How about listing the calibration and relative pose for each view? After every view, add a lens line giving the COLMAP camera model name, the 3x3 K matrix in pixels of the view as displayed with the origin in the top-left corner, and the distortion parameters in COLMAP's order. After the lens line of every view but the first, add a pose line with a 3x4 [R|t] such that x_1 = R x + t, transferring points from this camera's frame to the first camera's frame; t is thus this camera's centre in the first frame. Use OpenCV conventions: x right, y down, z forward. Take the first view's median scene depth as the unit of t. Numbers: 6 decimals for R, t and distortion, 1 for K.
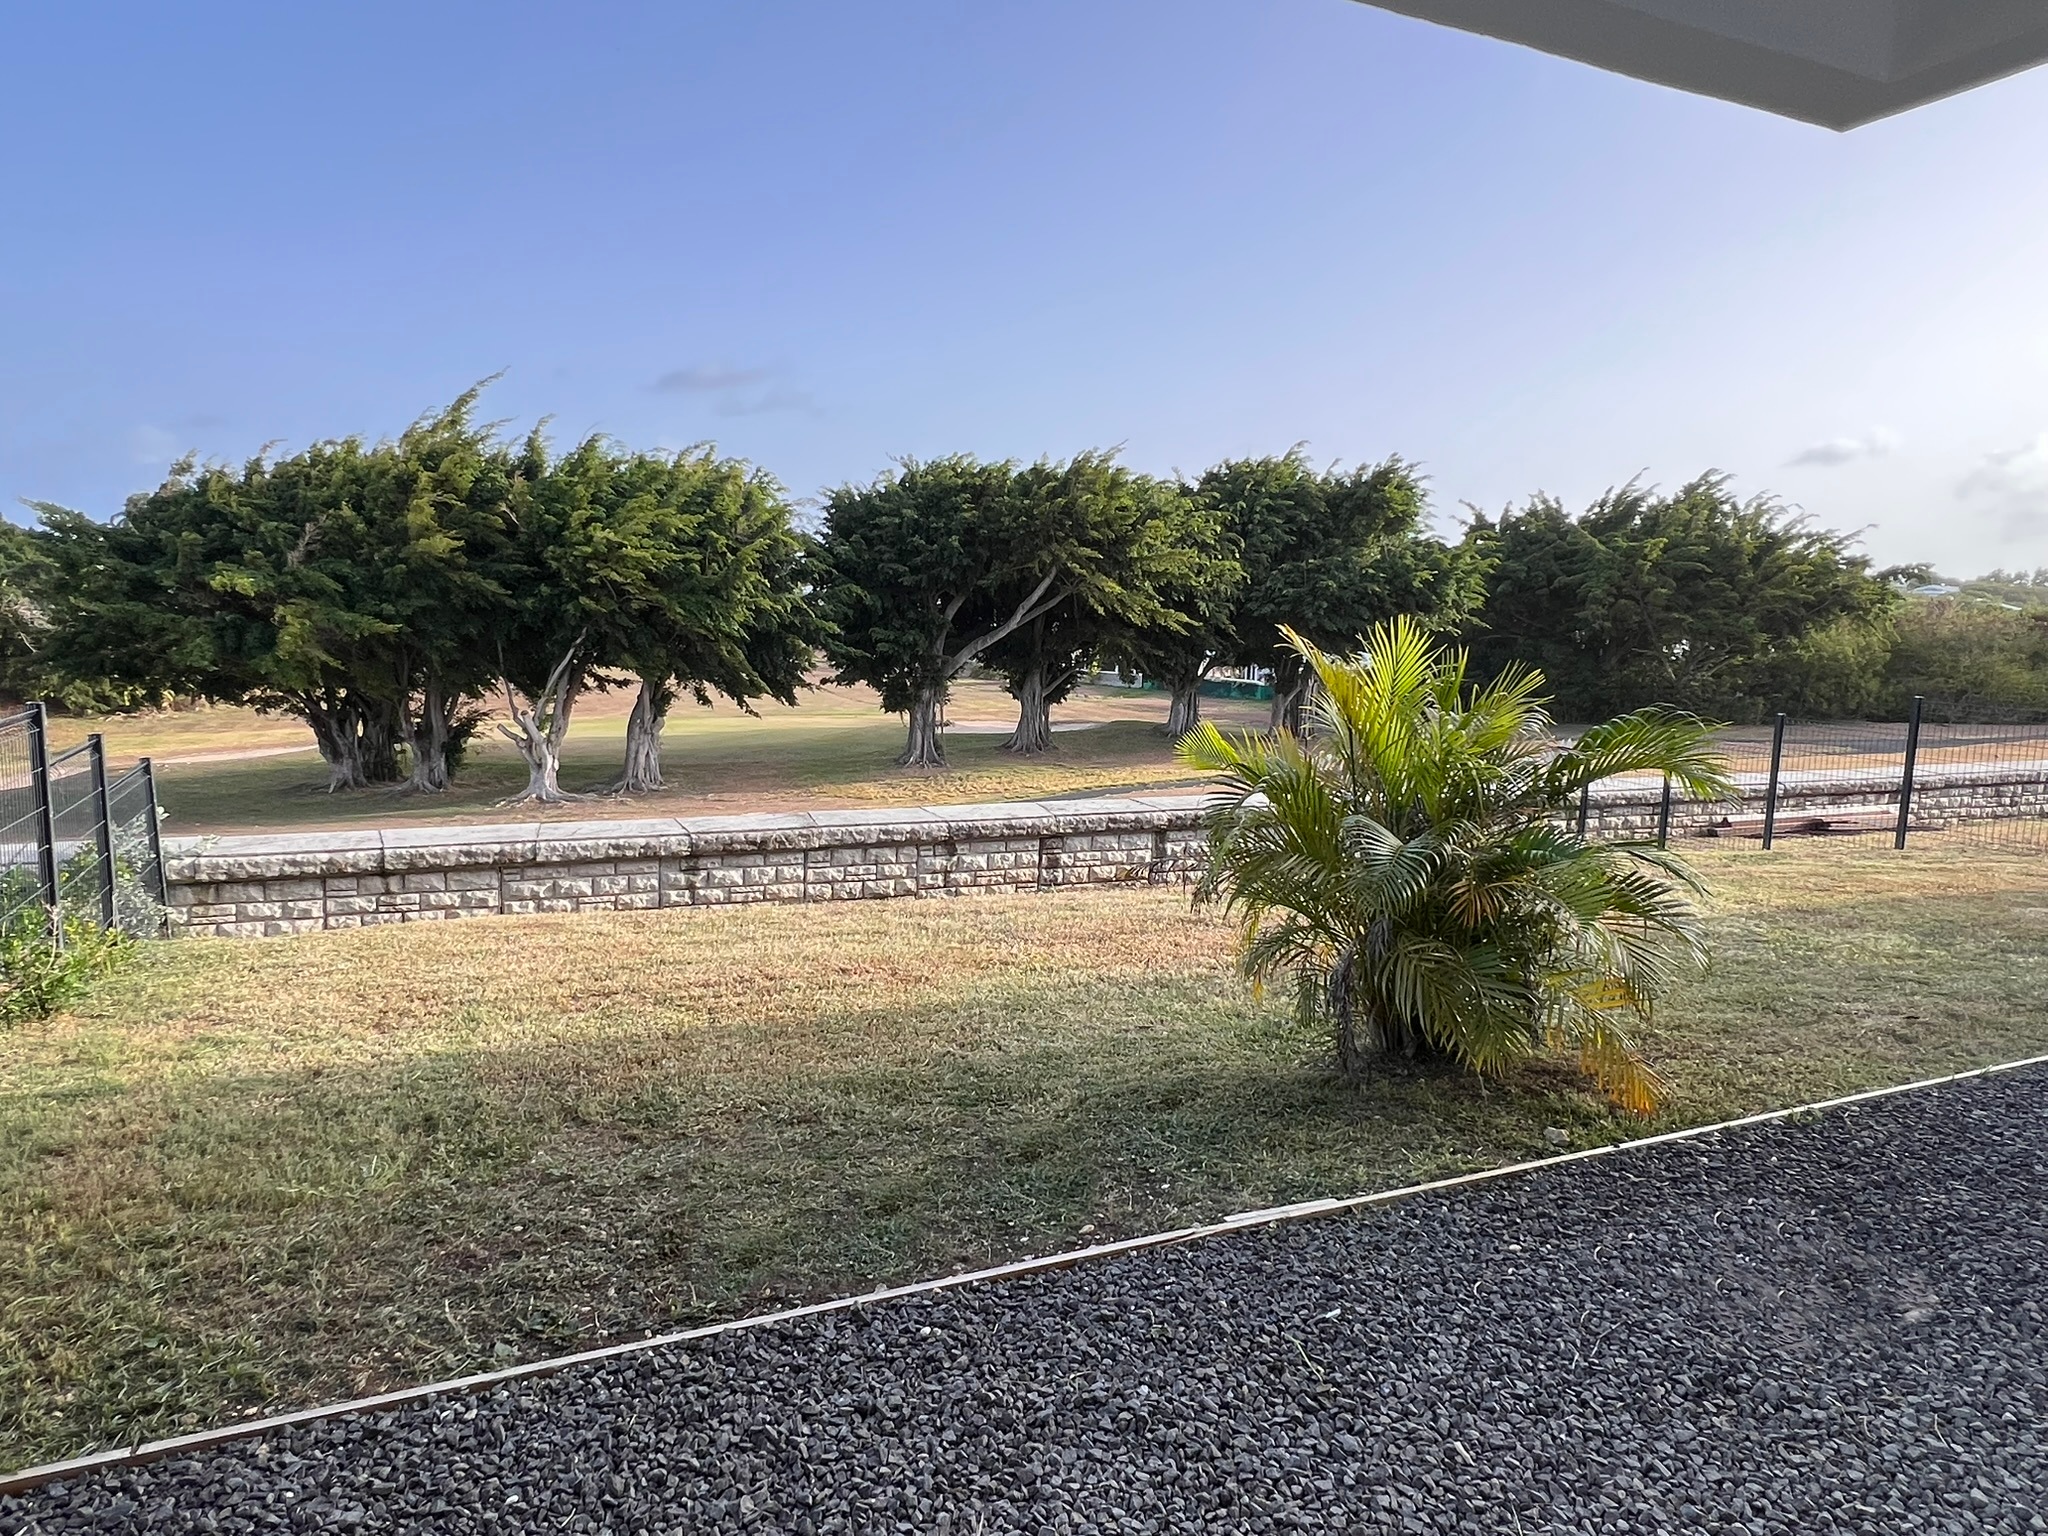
lens RADIAL K [[1237.4, 0, 1010.7], [0, 1237.4, 746.3], [0, 0, 1]] dist [0.000422, 0.005141]
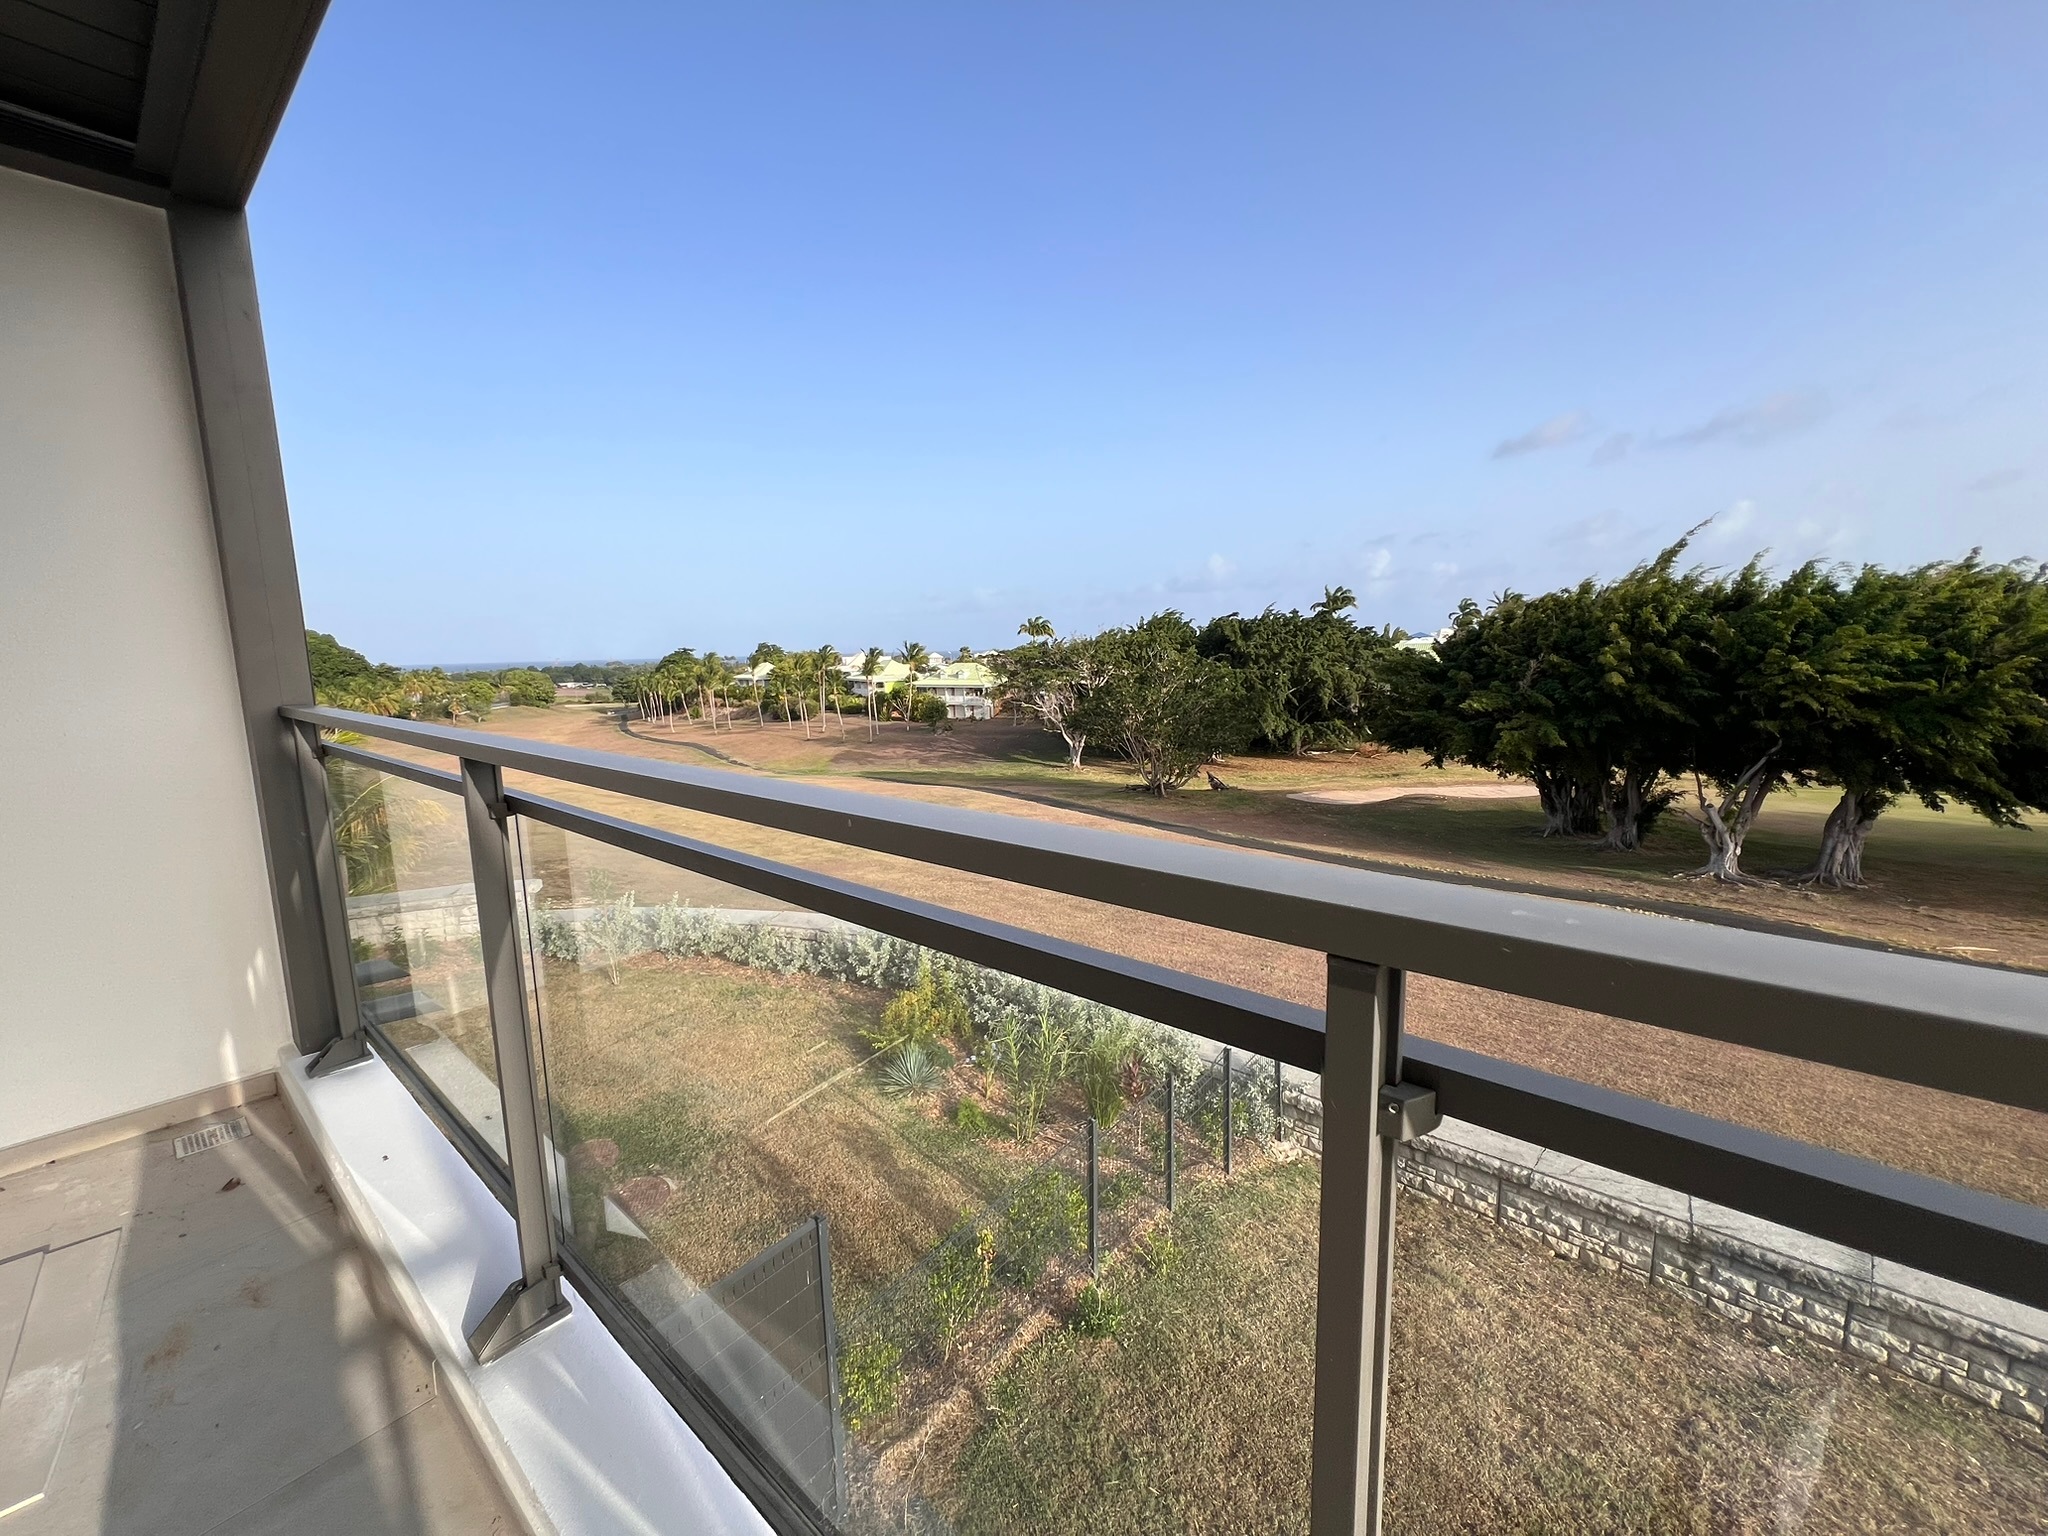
lens RADIAL K [[822.8, 0, 1026.8], [0, 822.8, 756.6], [0, 0, 1]] dist [0.004568, 0.000200]
pose [[0.449635, 0.081879, -0.889452, 0.022141], [-0.062411, 0.996236, 0.060159, -0.094164], [0.891029, 0.028462, 0.453053, 0.048227]]
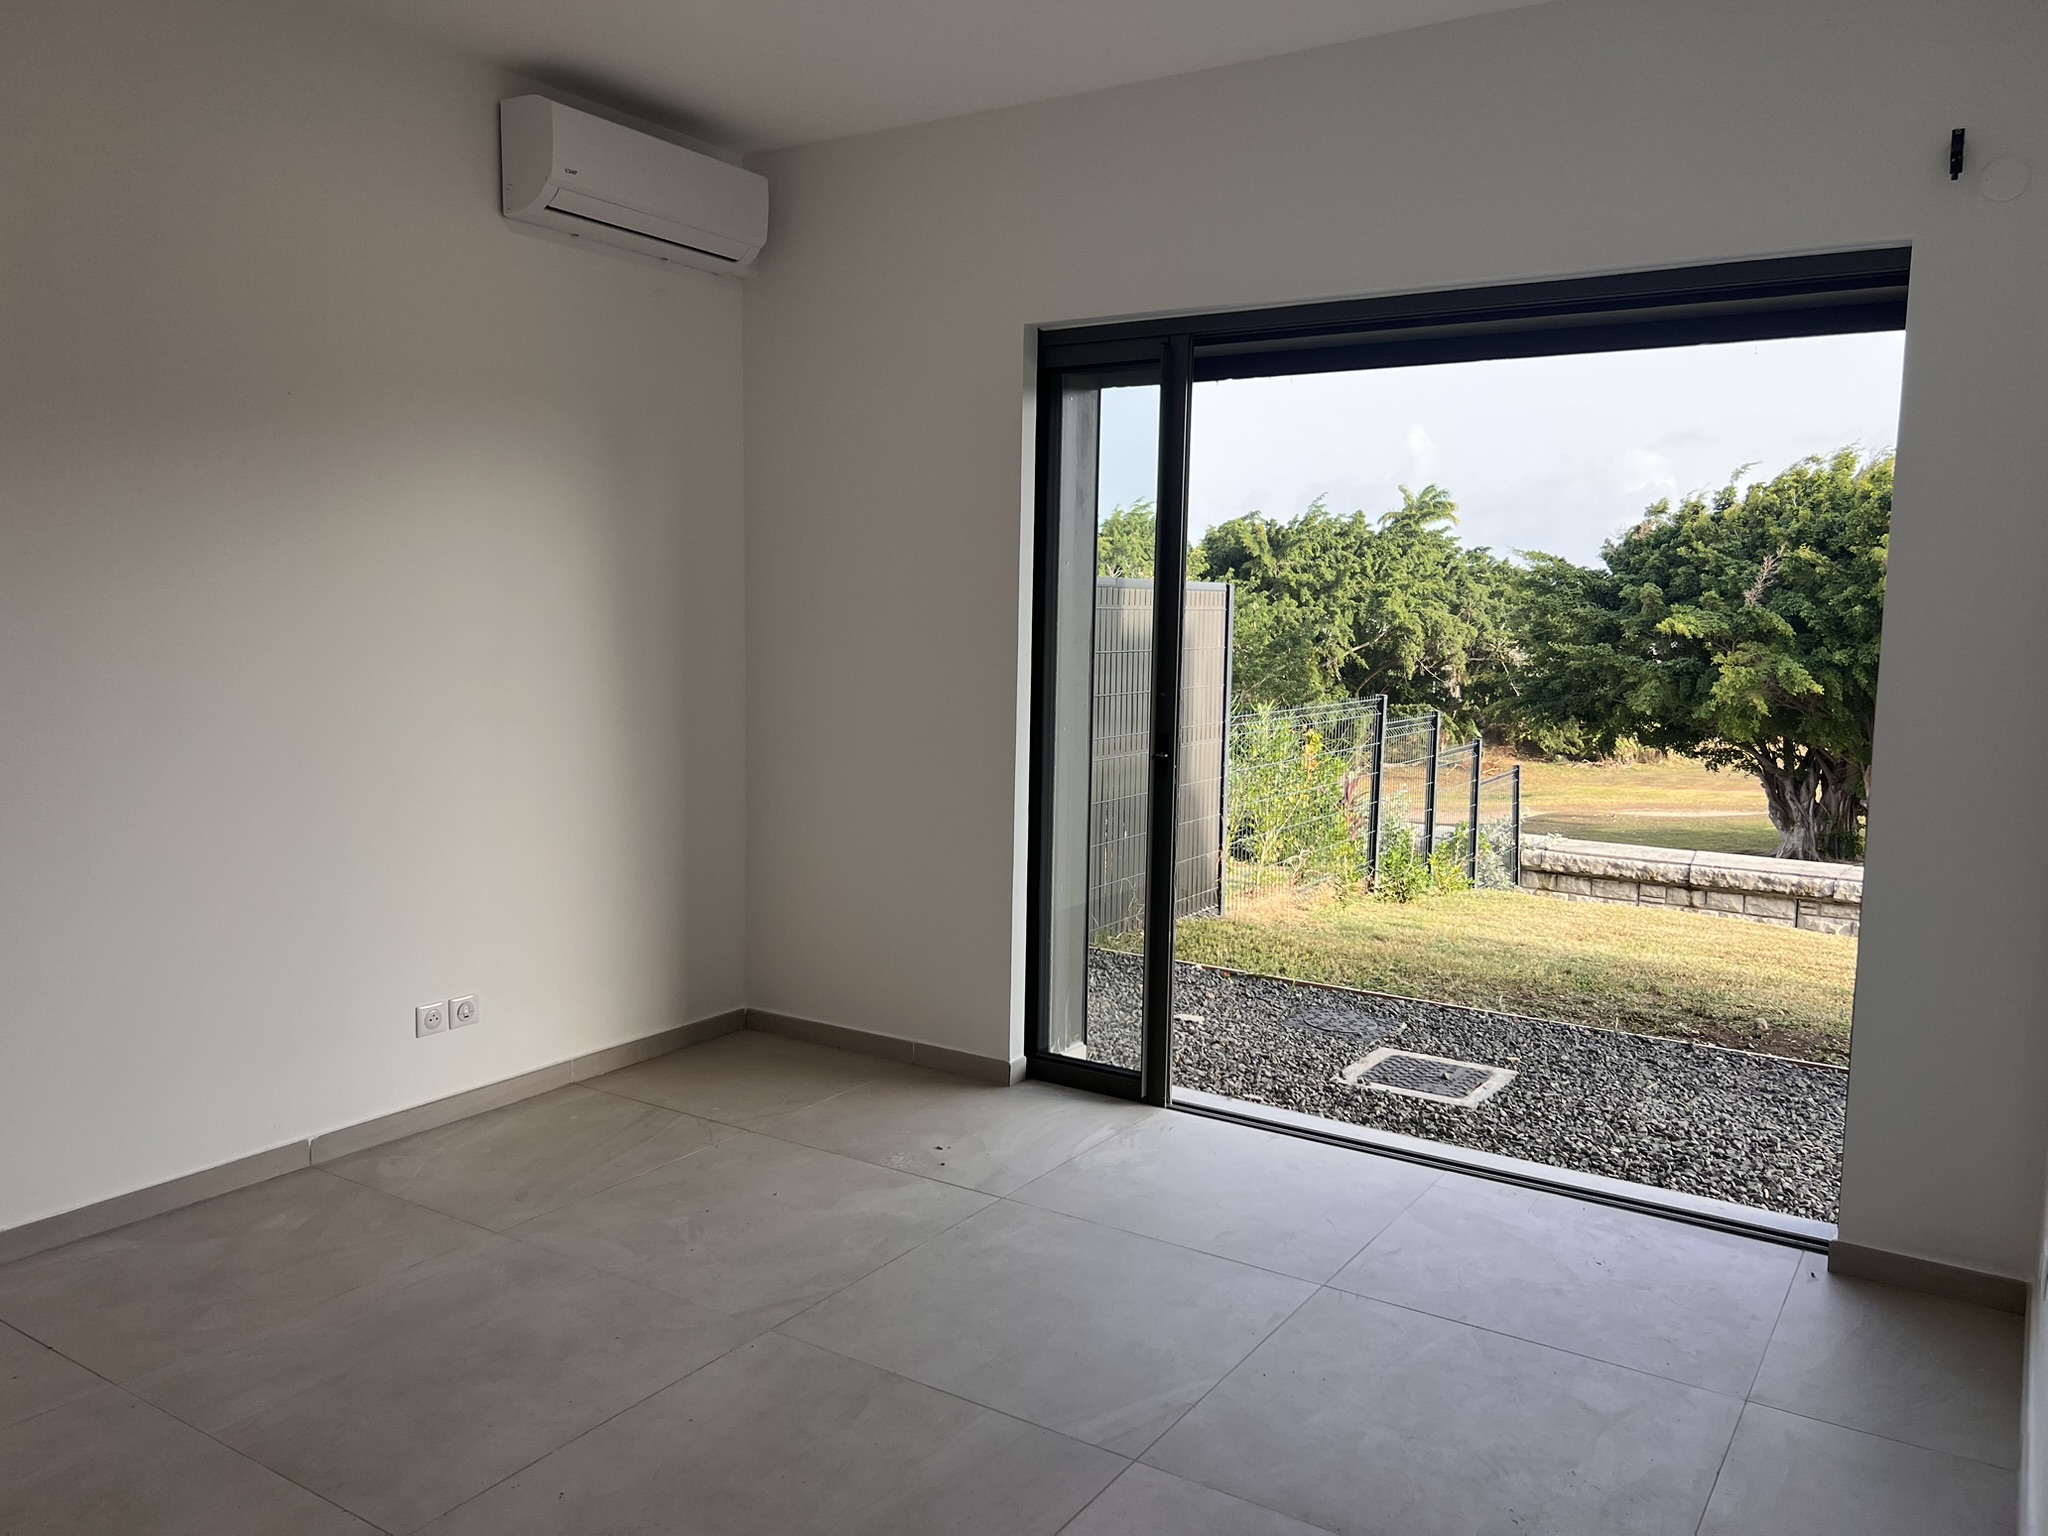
lens RADIAL K [[1532.5, 0, 921.9], [0, 1532.5, 777.8], [0, 0, 1]] dist [-0.014400, -0.005863]
pose [[0.502993, 0.072859, -0.861214, 0.084905], [-0.097837, 0.994836, 0.027022, 0.009053], [0.858735, 0.070667, 0.507523, -0.078967]]
